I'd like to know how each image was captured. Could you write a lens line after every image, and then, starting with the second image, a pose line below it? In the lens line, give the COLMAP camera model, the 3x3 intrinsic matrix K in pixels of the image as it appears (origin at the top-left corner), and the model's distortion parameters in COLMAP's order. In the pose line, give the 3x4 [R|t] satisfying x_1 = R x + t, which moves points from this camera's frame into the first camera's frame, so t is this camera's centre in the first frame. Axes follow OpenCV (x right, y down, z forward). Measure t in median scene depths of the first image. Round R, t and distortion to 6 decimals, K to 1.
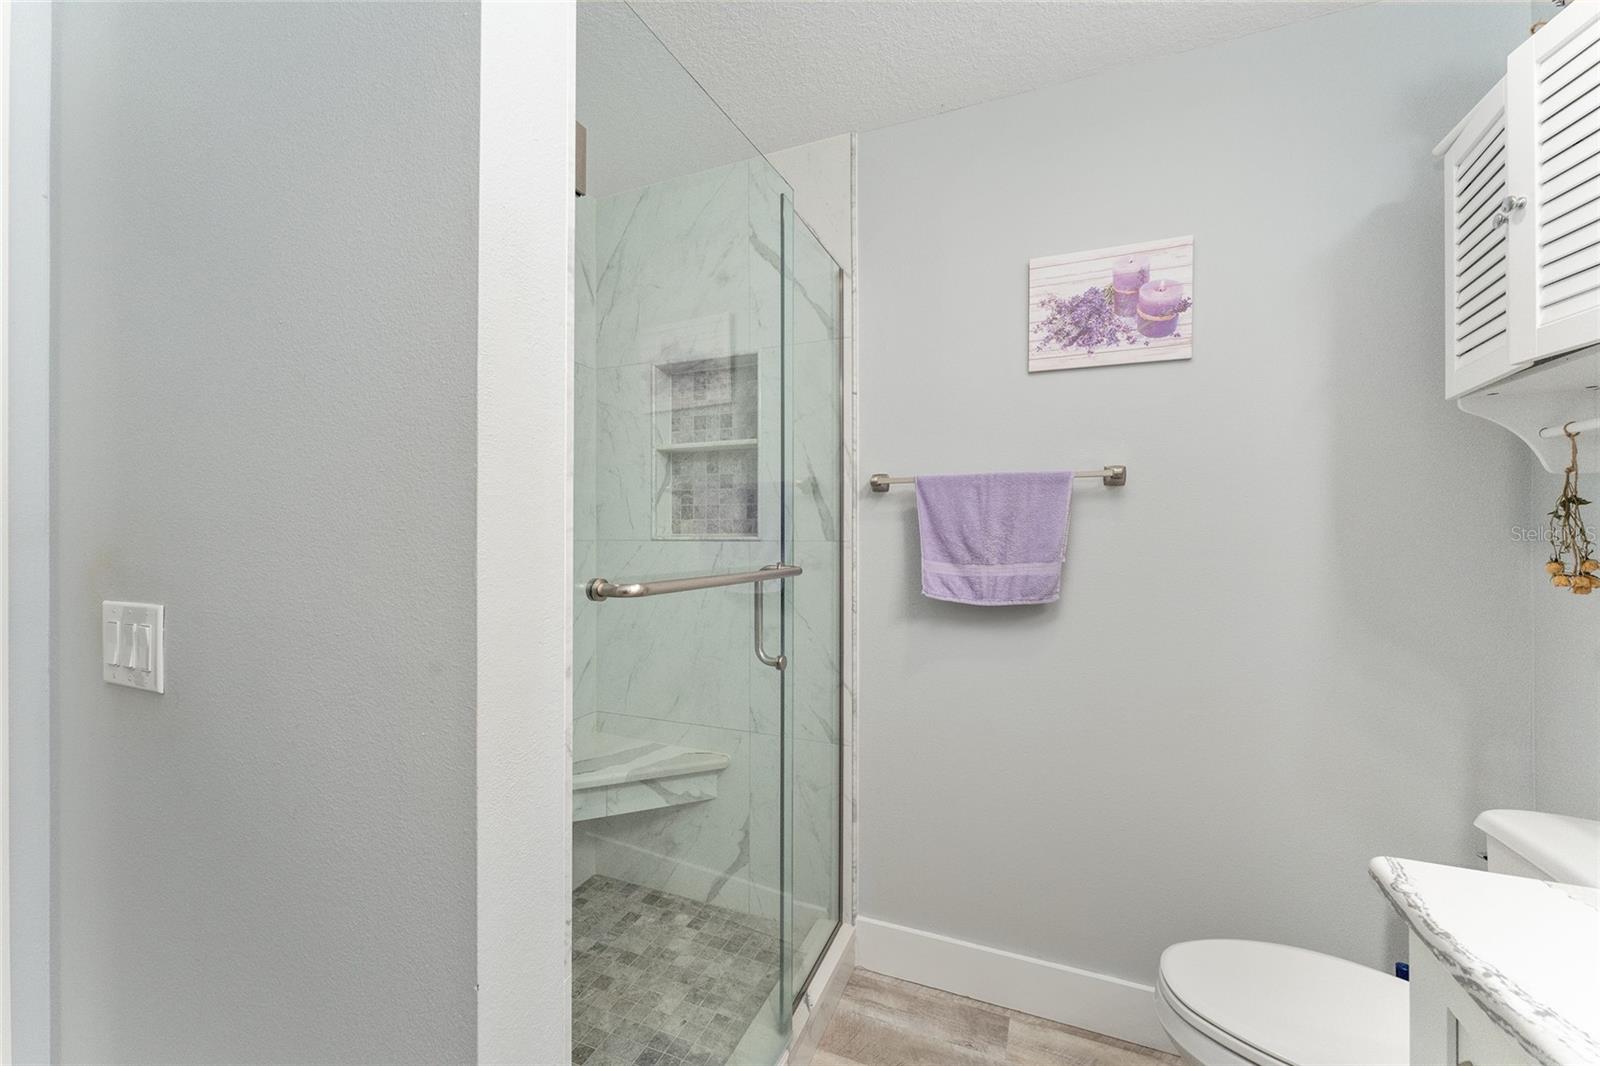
lens RADIAL K [[638.2, 0, 791.1], [0, 638.2, 533.0], [0, 0, 1]] dist [0.000091, 0.000212]
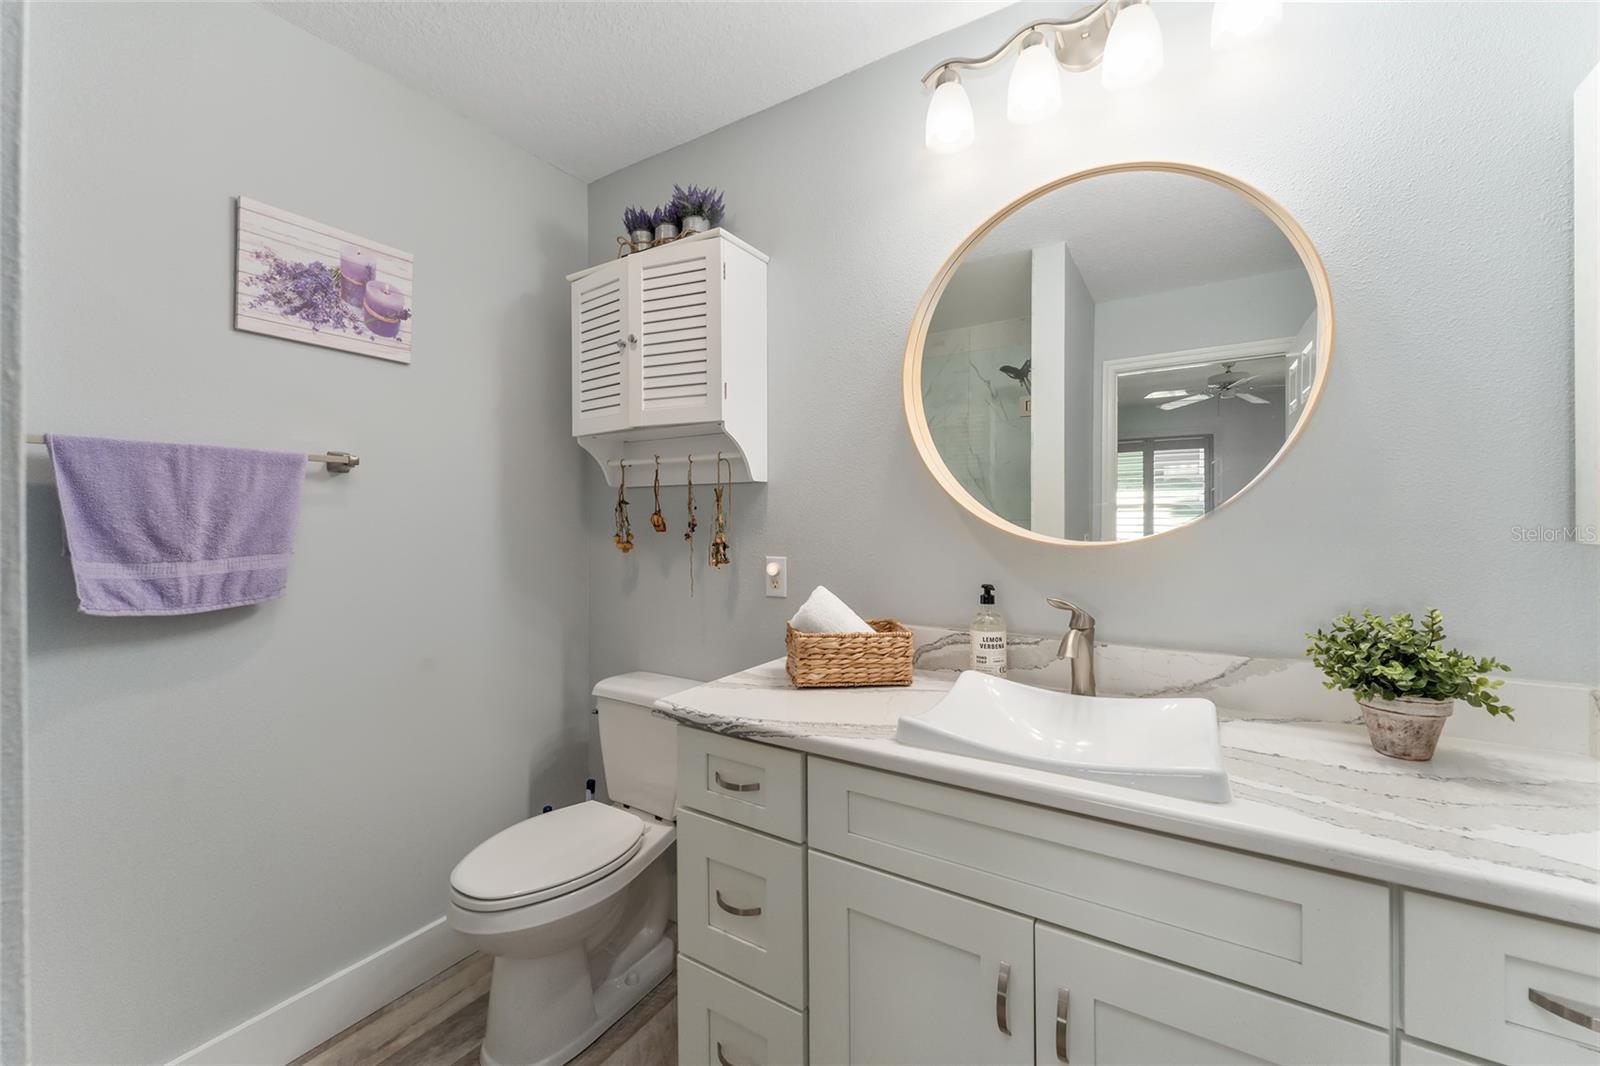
lens RADIAL K [[638.2, 0, 790.4], [0, 638.2, 523.3], [0, 0, 1]] dist [0.000091, 0.000212]
pose [[0.166778, -0.005821, 0.985977, -0.348025], [0.002512, 0.999982, 0.005479, 0.000821], [-0.985991, 0.001563, 0.166790, 0.149461]]
